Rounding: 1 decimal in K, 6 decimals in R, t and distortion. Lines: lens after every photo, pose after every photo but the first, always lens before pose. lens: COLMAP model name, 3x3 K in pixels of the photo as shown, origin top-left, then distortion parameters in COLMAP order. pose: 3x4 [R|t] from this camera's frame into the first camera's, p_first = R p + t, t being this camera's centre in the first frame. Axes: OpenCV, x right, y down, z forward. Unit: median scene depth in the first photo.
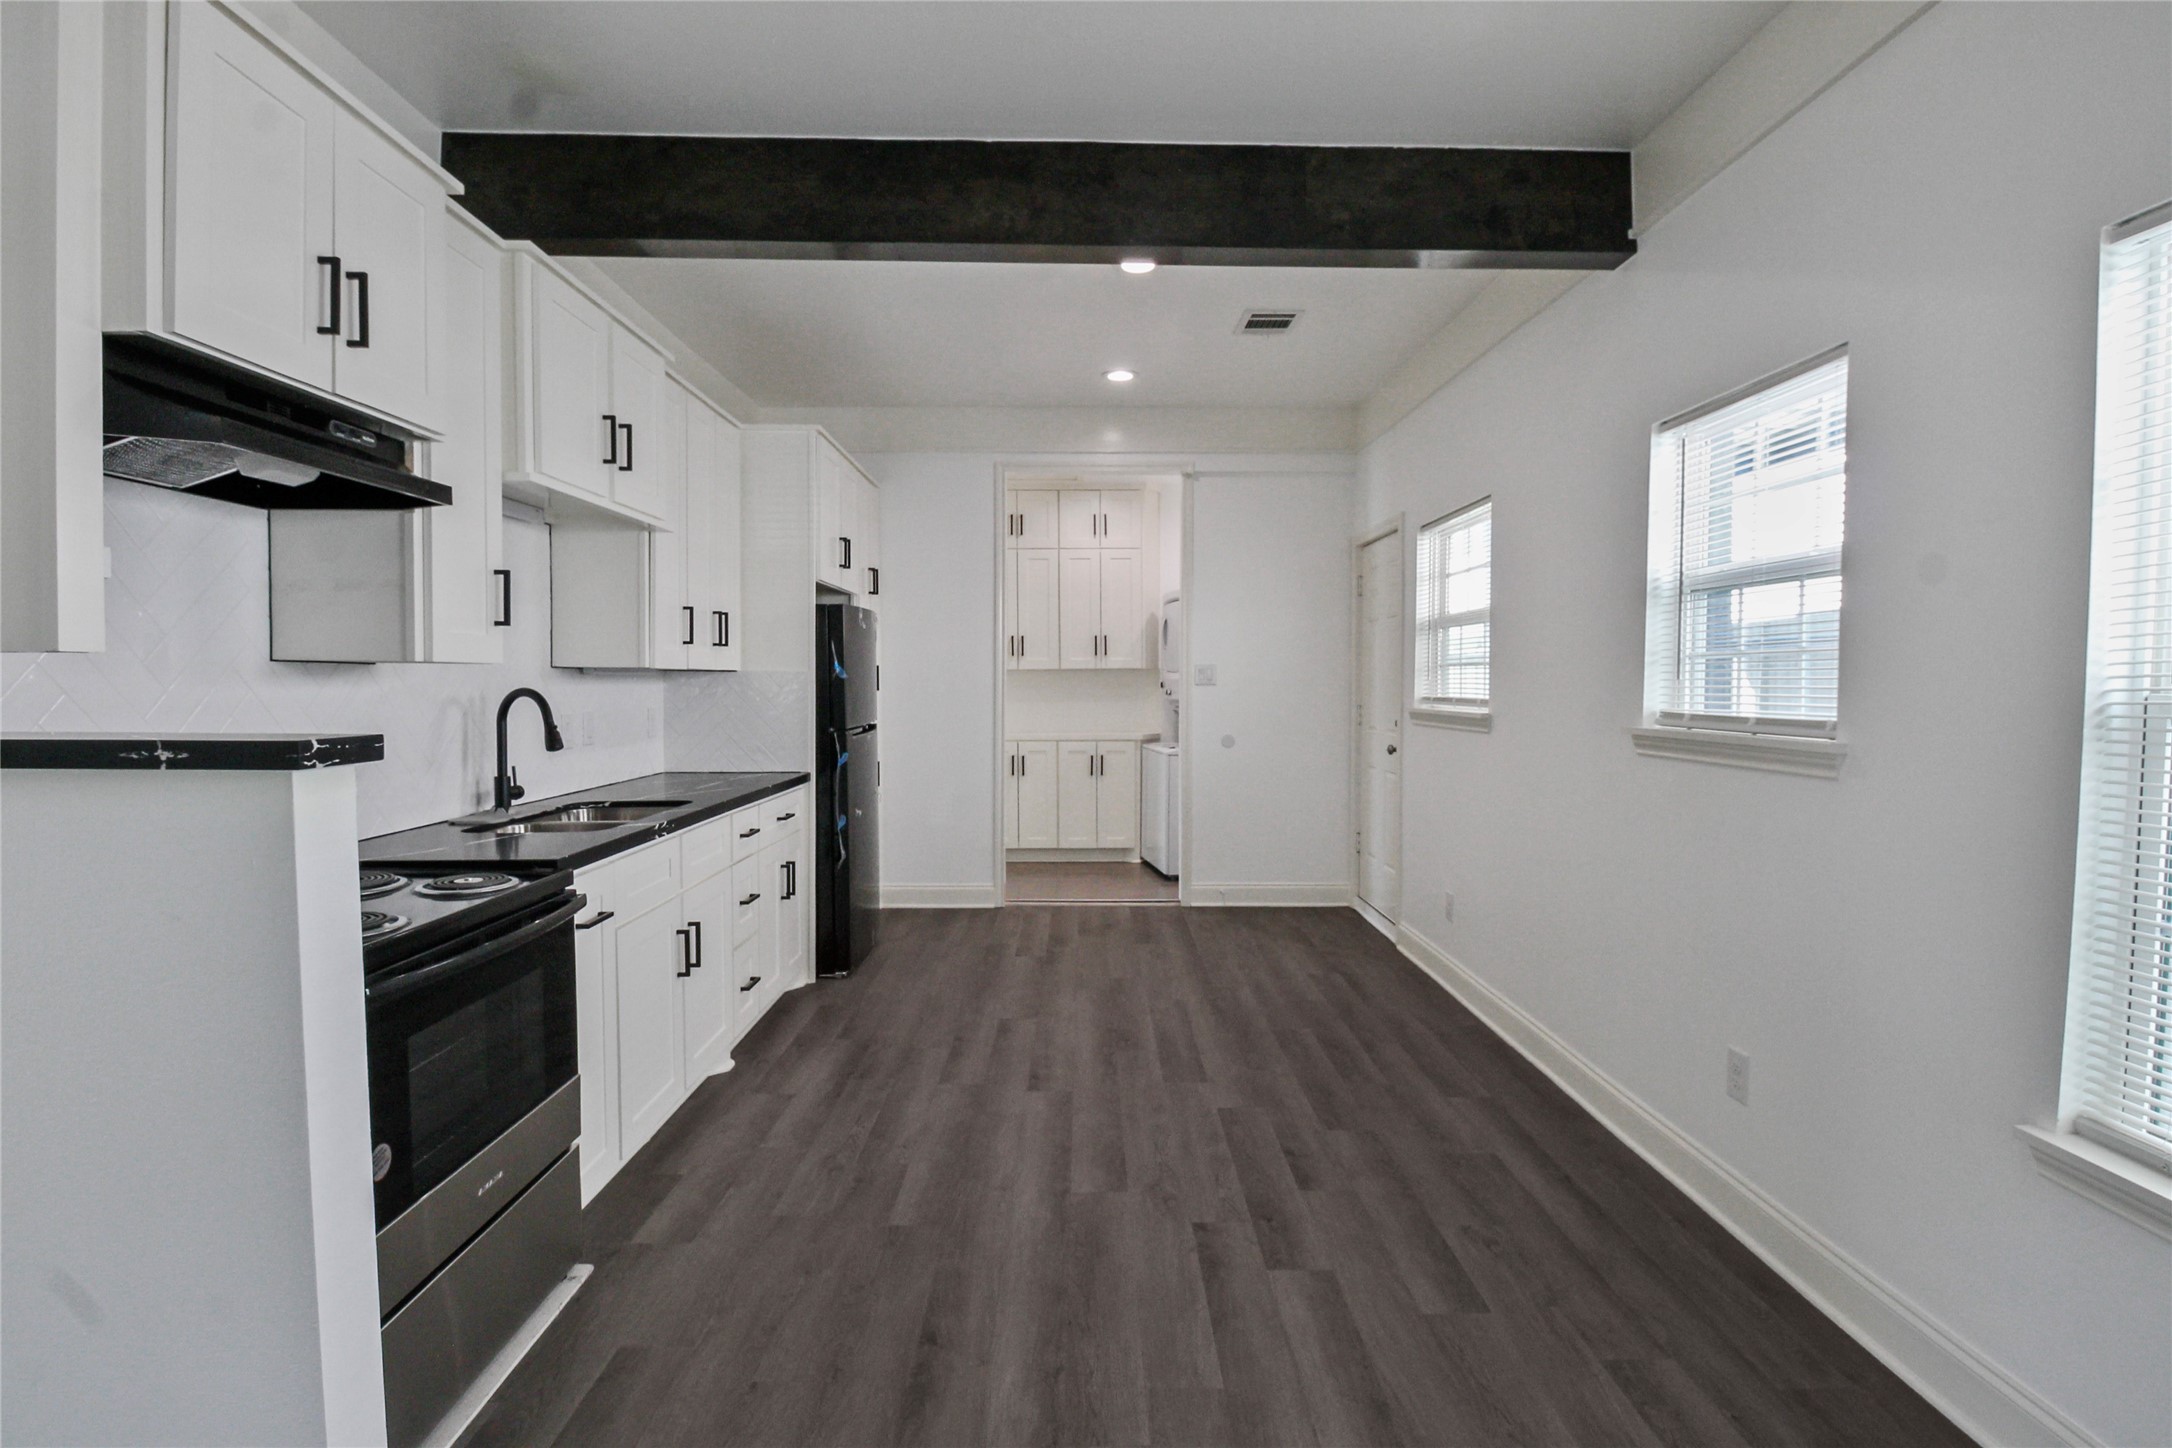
lens RADIAL K [[1069.8, 0, 1098.5], [0, 1069.8, 718.9], [0, 0, 1]] dist [-0.001291, -0.000423]
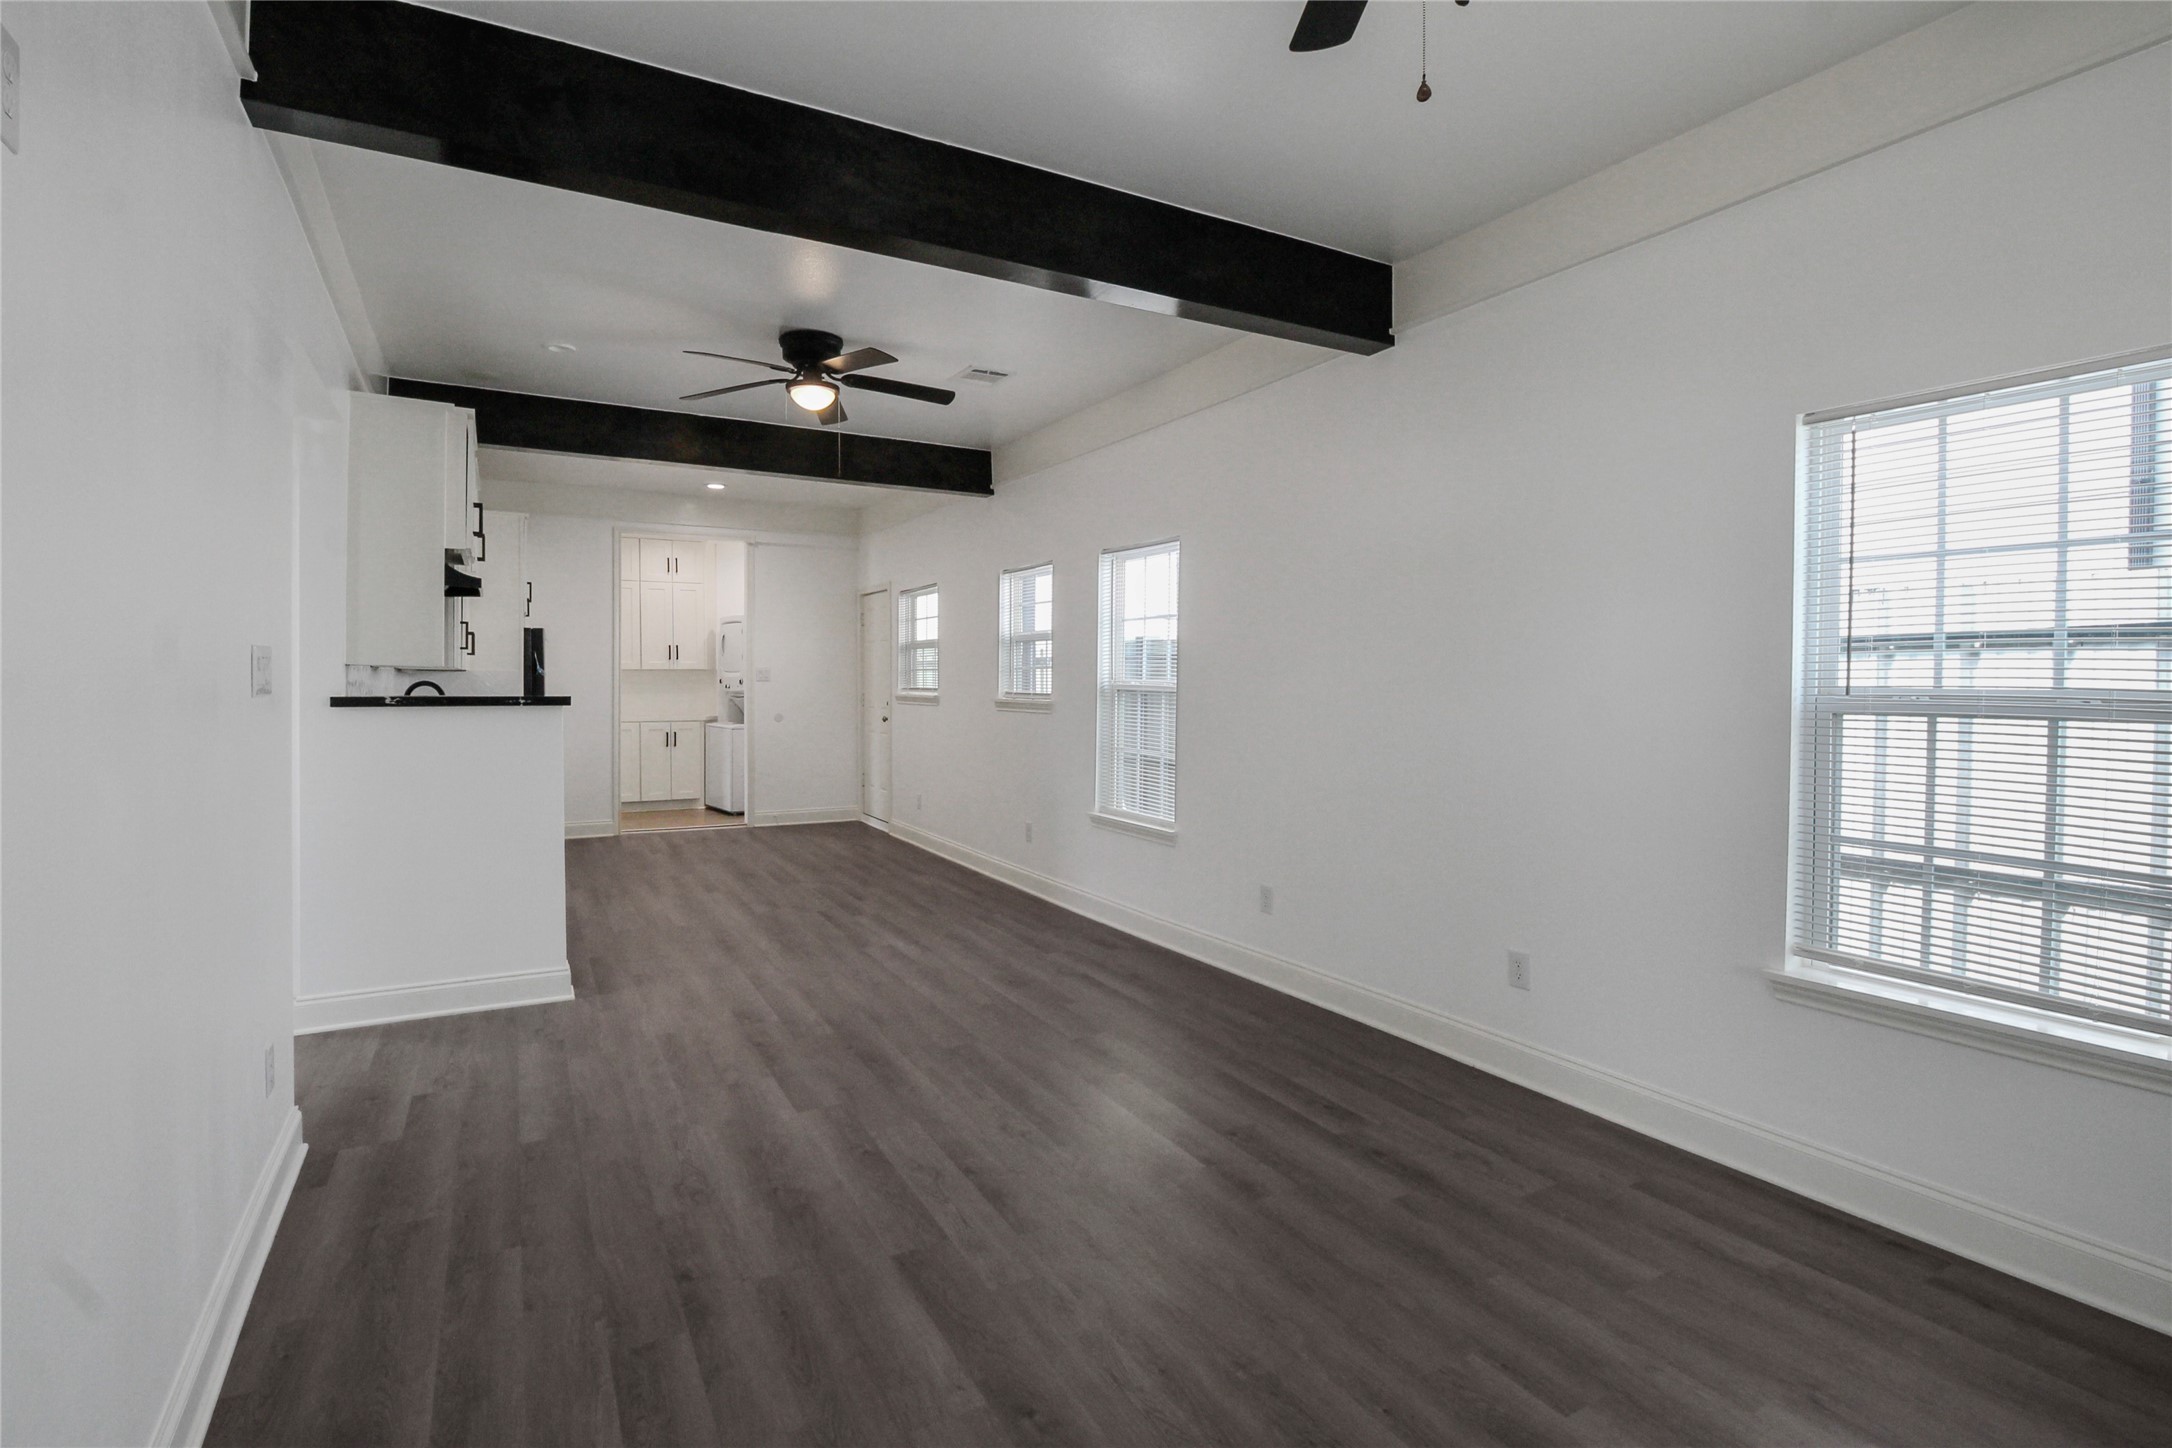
lens RADIAL K [[1069.8, 0, 1098.5], [0, 1069.8, 718.9], [0, 0, 1]] dist [-0.001291, -0.000423]
pose [[0.881977, -0.012596, 0.471124, -0.224572], [0.011721, 0.999920, 0.004792, 0.023250], [-0.471147, 0.001296, 0.882054, -0.652558]]
